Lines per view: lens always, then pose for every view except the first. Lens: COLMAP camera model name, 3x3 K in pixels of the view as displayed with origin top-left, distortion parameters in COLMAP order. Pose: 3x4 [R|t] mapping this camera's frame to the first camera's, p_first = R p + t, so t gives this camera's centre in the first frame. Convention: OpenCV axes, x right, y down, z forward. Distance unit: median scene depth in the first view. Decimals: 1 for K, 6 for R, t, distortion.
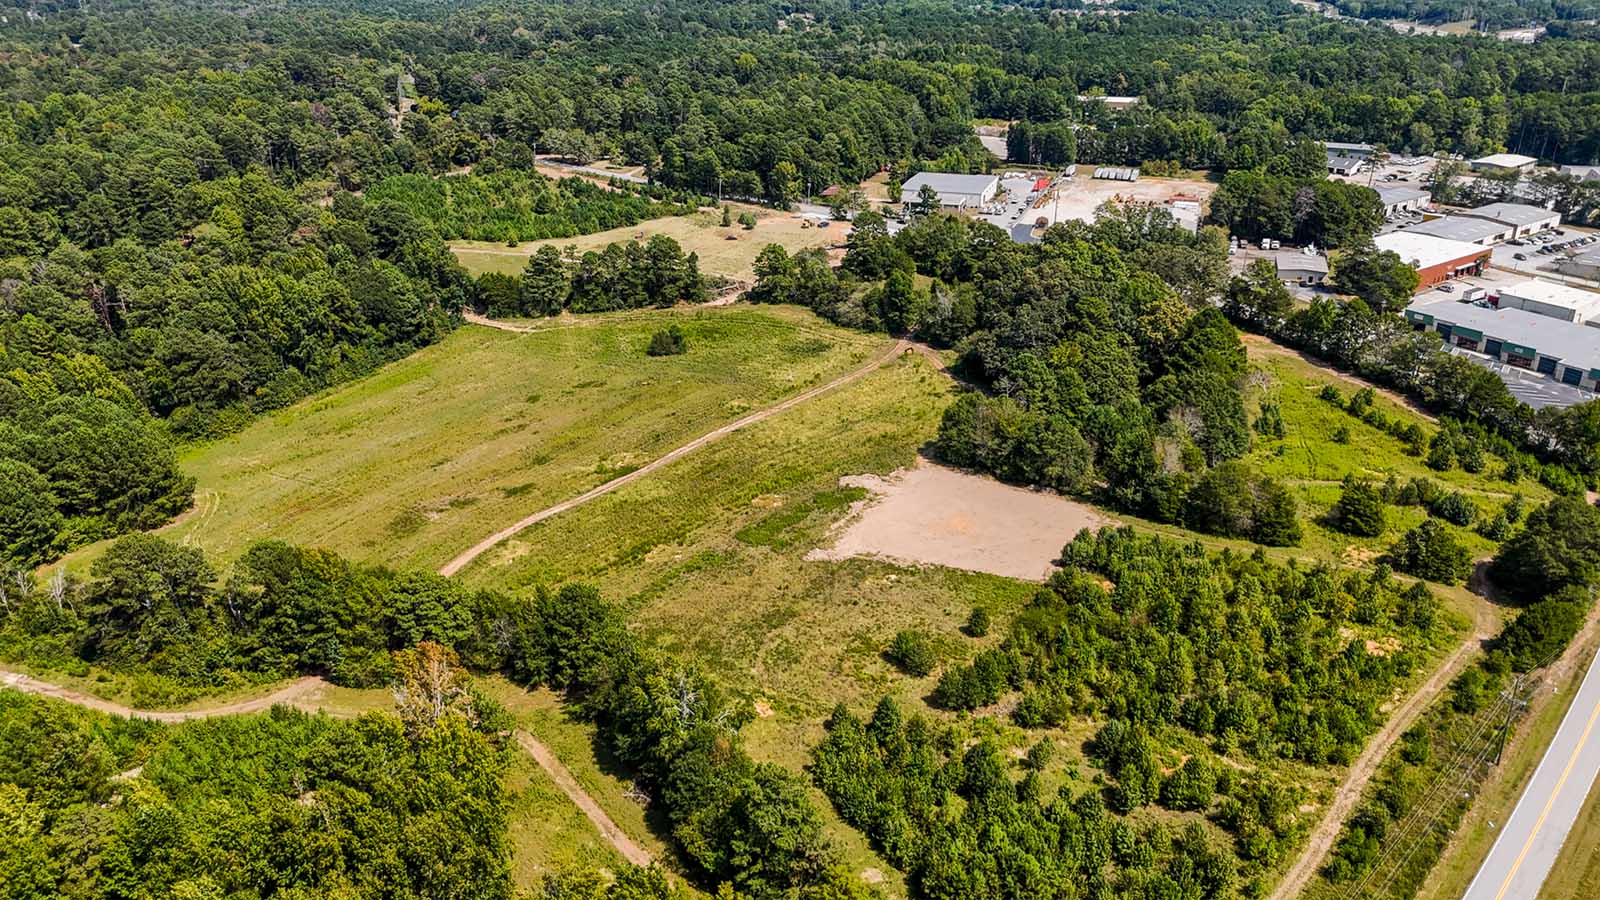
lens RADIAL K [[1169.8, 0, 828.3], [0, 1169.8, 448.9], [0, 0, 1]] dist [0.061000, -0.052989]
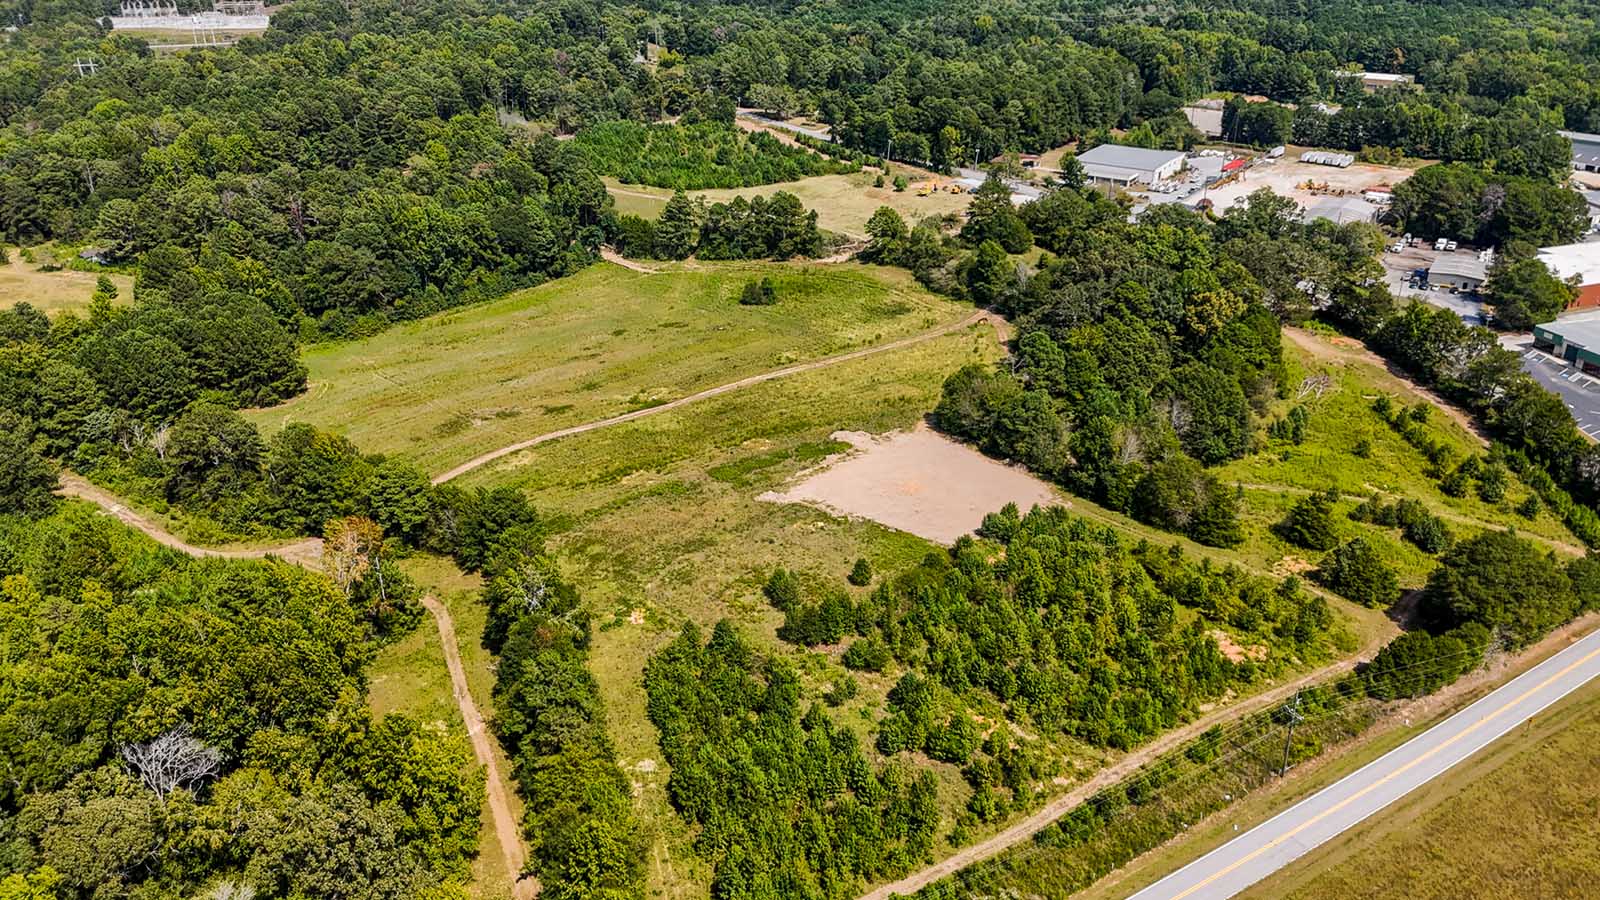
lens RADIAL K [[1169.8, 0, 828.3], [0, 1169.8, 448.9], [0, 0, 1]] dist [0.061000, -0.052989]
pose [[0.965841, 0.117930, -0.230747, 0.217366], [-0.110167, 0.992835, 0.046292, -0.006951], [0.234553, -0.019290, 0.971912, -0.029135]]
